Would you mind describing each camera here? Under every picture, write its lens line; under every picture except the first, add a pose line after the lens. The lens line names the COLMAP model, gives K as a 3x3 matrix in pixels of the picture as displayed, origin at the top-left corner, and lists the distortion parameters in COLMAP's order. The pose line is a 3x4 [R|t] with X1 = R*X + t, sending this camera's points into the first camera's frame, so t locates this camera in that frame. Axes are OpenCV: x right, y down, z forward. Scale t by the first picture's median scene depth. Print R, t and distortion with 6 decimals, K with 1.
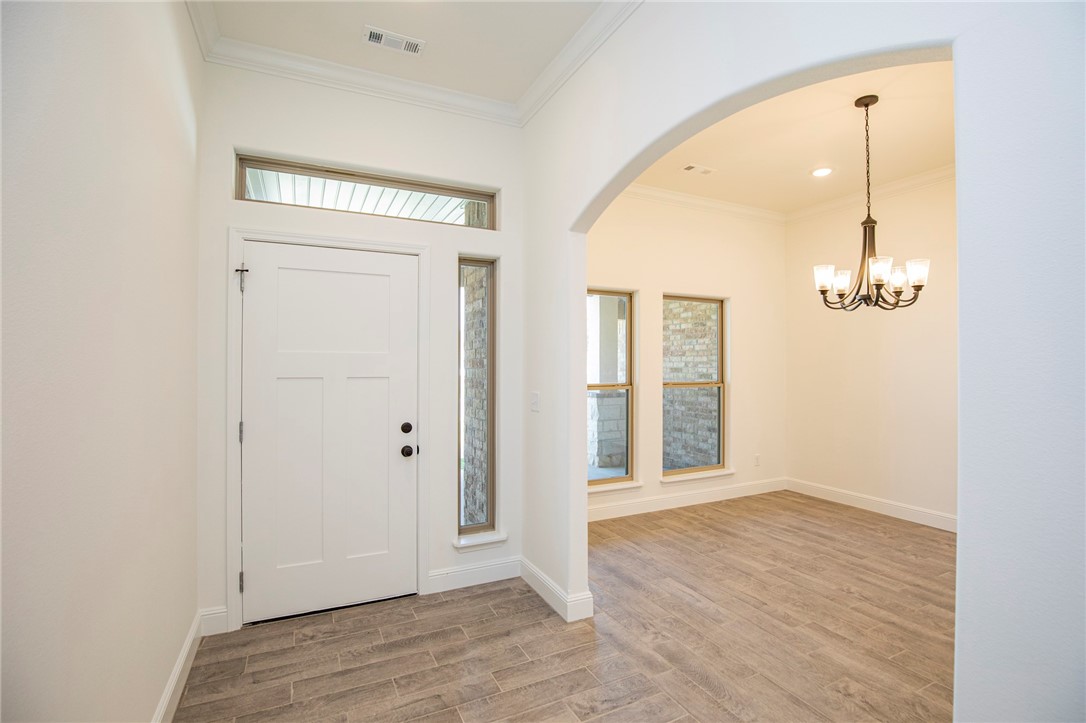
lens RADIAL K [[504.2, 0, 543.7], [0, 504.2, 359.3], [0, 0, 1]] dist [-0.037859, 0.008458]
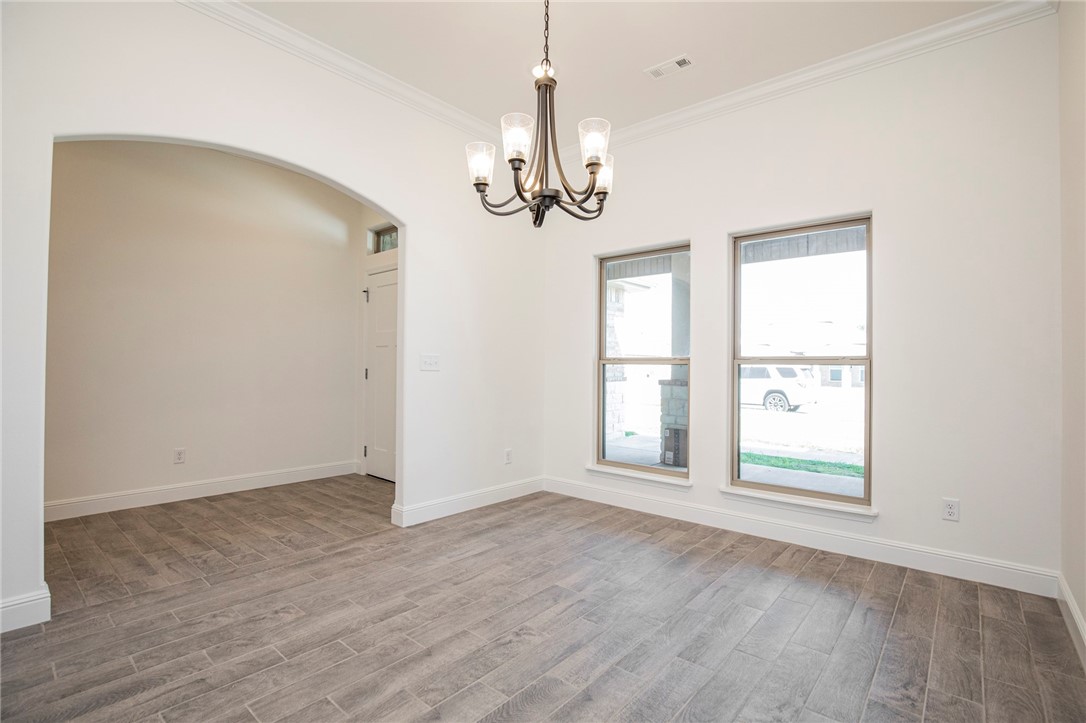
lens RADIAL K [[504.2, 0, 541.9], [0, 504.2, 363.6], [0, 0, 1]] dist [-0.037859, 0.008458]
pose [[0.399464, 0.000724, -0.916748, 1.235756], [-0.003829, 0.999992, -0.000879, 0.101930], [0.916741, 0.003861, 0.399464, 0.744602]]
